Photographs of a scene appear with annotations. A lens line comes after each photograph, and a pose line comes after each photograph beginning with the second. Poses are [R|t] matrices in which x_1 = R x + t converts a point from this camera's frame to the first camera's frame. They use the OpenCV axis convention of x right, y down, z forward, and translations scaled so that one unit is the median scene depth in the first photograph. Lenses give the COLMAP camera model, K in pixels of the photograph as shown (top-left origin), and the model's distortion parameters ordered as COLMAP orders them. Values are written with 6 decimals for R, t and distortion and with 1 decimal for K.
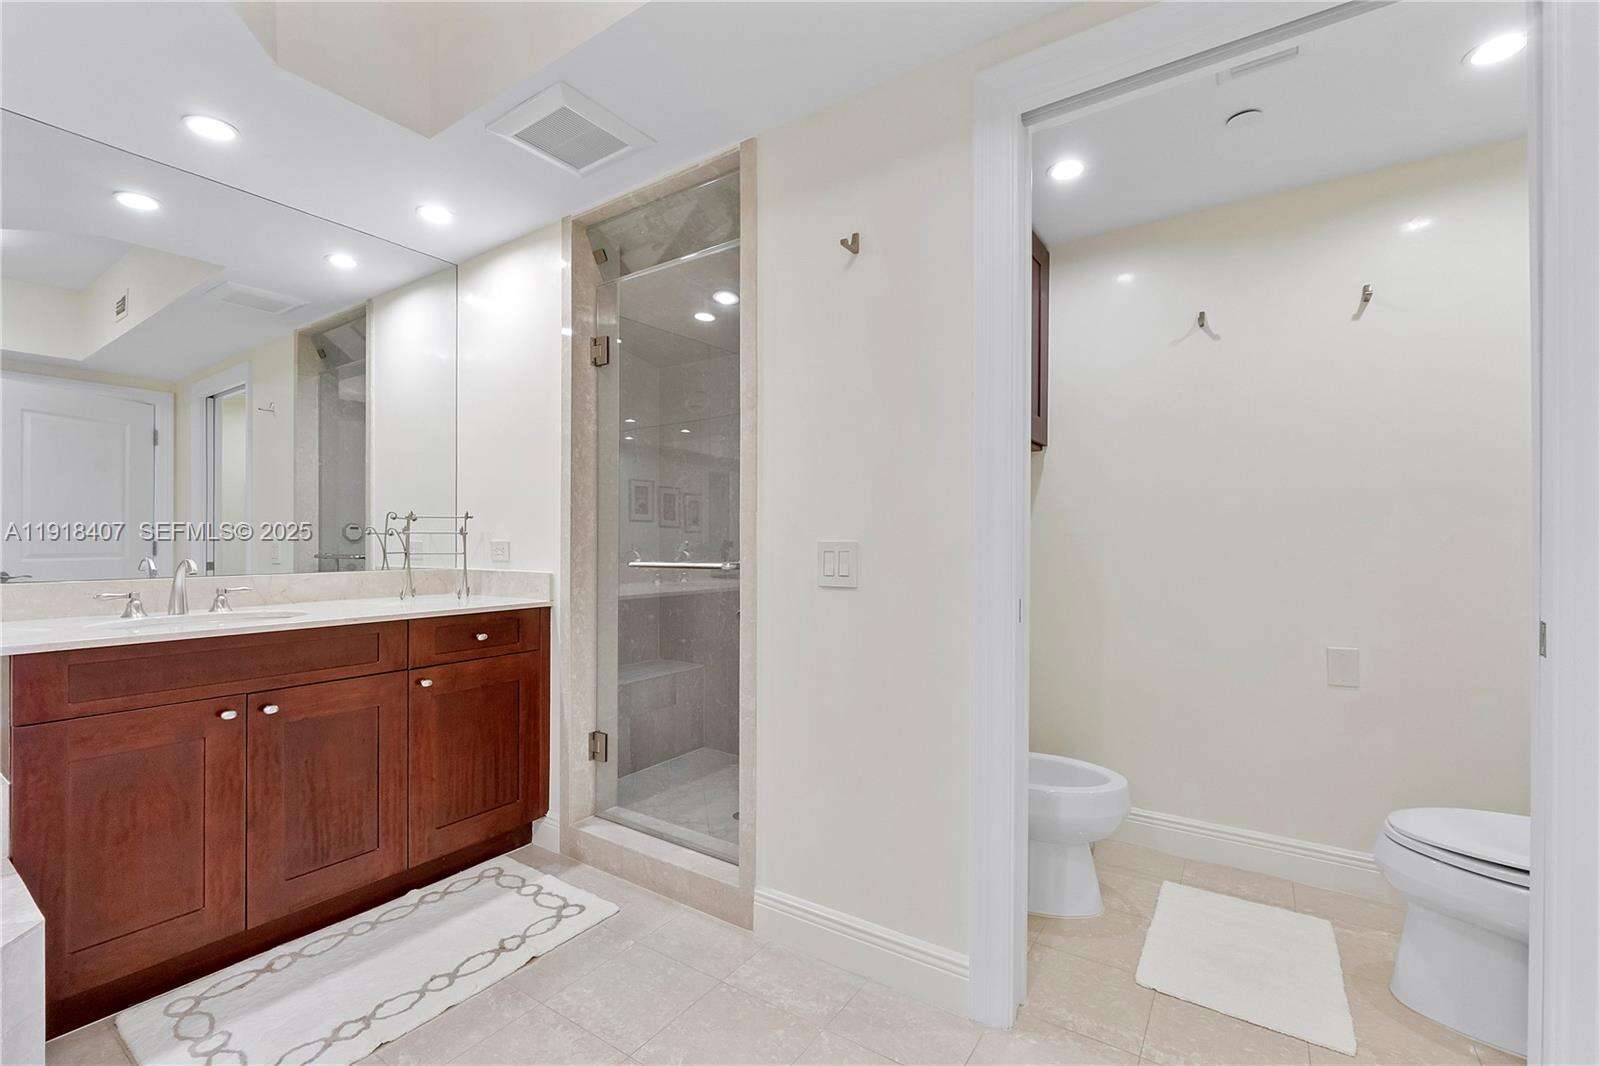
lens RADIAL K [[680.4, 0, 802.1], [0, 680.4, 531.9], [0, 0, 1]] dist [-0.009324, 0.000372]
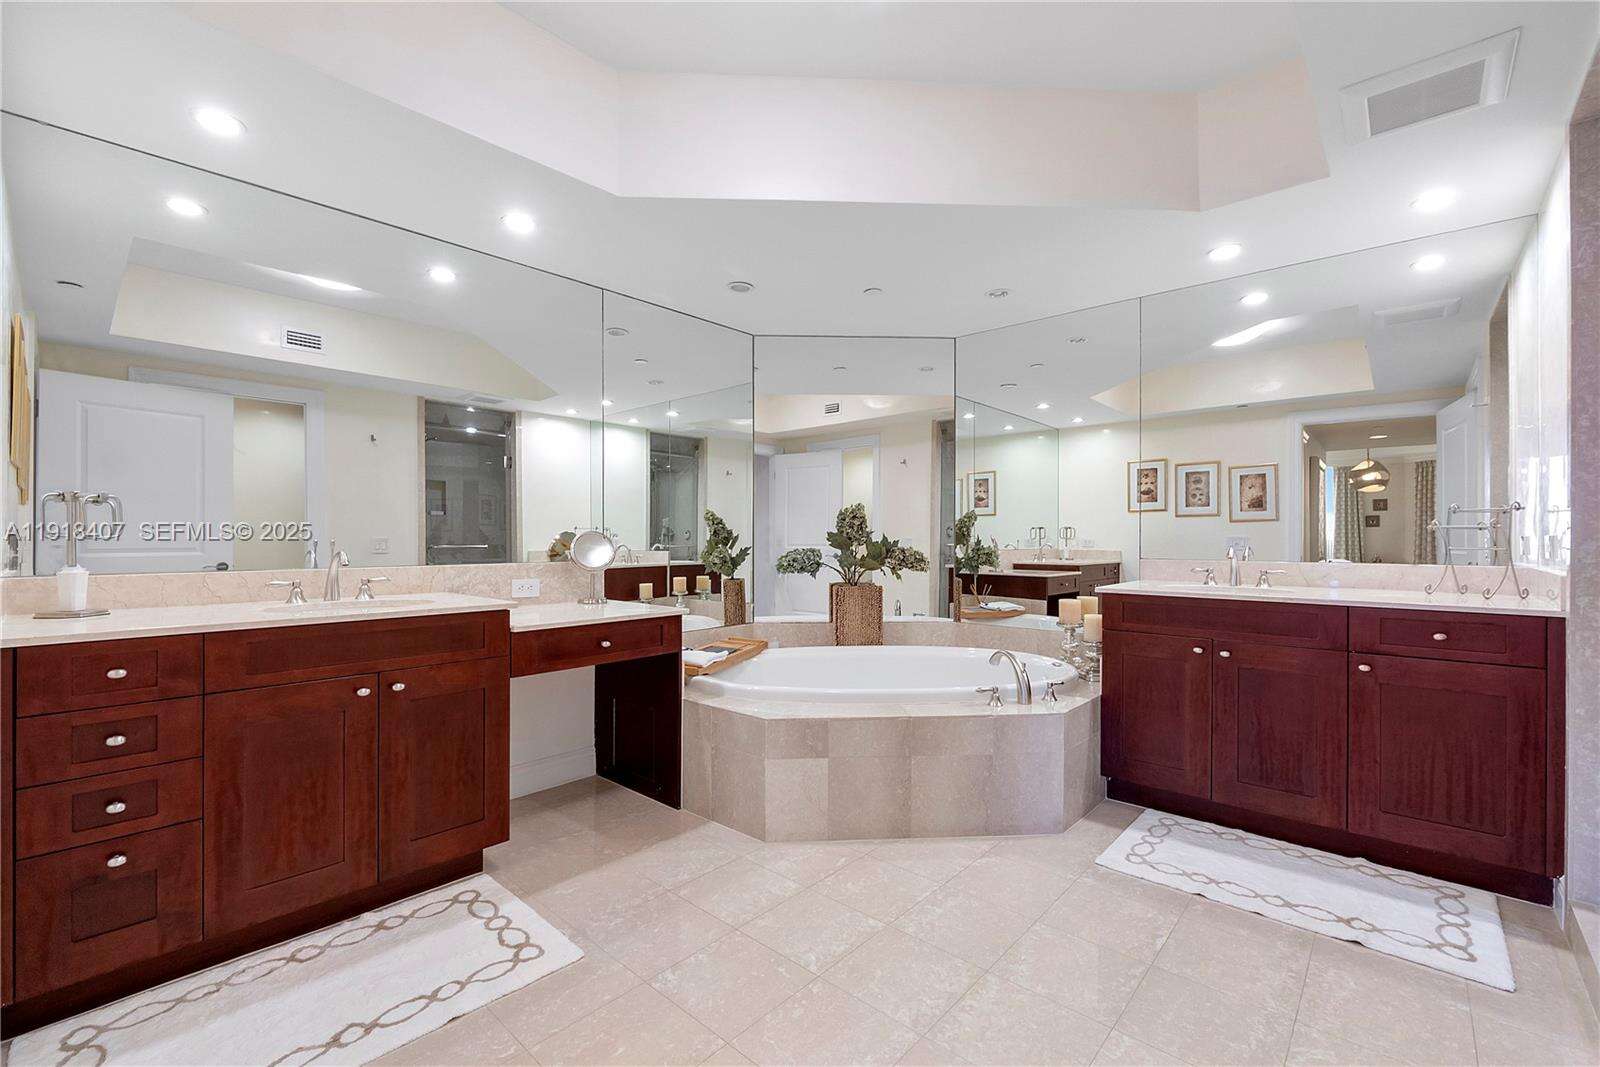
lens RADIAL K [[680.4, 0, 802.1], [0, 680.4, 532.4], [0, 0, 1]] dist [-0.009324, 0.000372]
pose [[-0.132592, -0.004048, -0.991162, 0.663650], [0.009414, 0.999941, -0.005343, 0.007265], [0.991126, -0.010039, -0.132546, 0.283447]]
